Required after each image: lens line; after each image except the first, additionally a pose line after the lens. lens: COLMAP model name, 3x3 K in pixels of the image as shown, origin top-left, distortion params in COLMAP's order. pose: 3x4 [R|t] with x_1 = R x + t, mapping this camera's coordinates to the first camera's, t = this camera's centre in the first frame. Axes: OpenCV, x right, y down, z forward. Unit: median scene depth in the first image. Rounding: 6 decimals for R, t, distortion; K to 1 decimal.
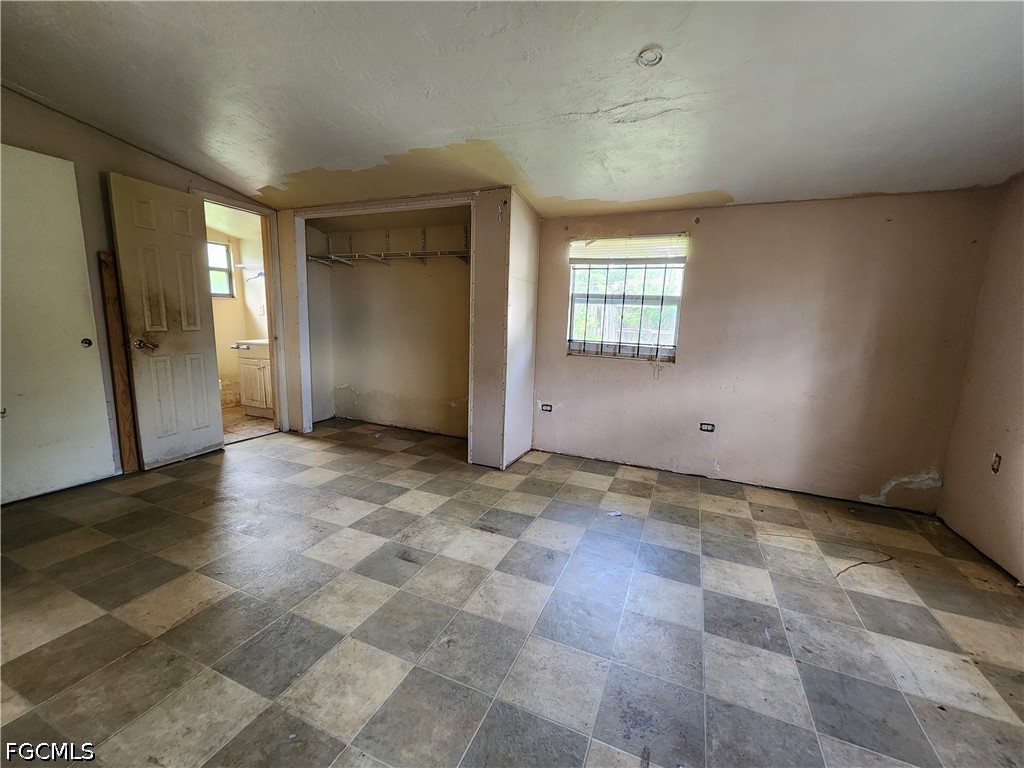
lens RADIAL K [[419.3, 0, 510.7], [0, 419.3, 390.5], [0, 0, 1]] dist [-0.003285, 0.000672]
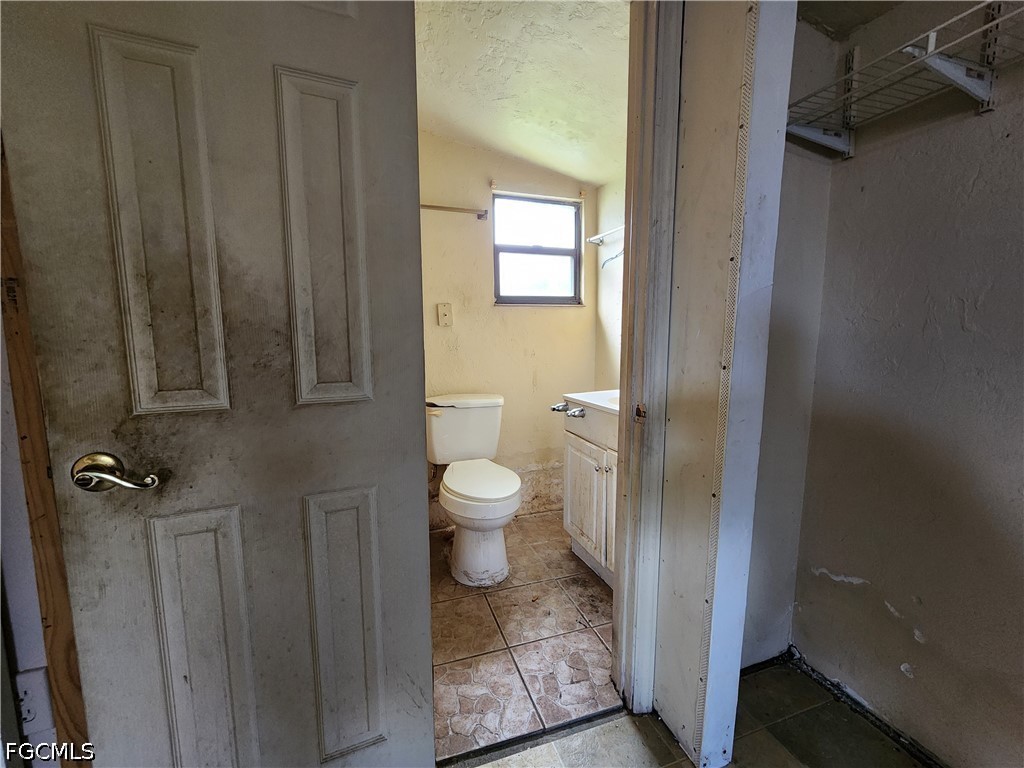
lens RADIAL K [[419.3, 0, 510.2], [0, 419.3, 385.4], [0, 0, 1]] dist [-0.003285, 0.000672]
pose [[0.668886, 0.058289, -0.741076, -0.385560], [-0.099455, 0.994976, -0.011507, -0.124752], [0.736682, 0.081401, 0.671322, 0.699662]]
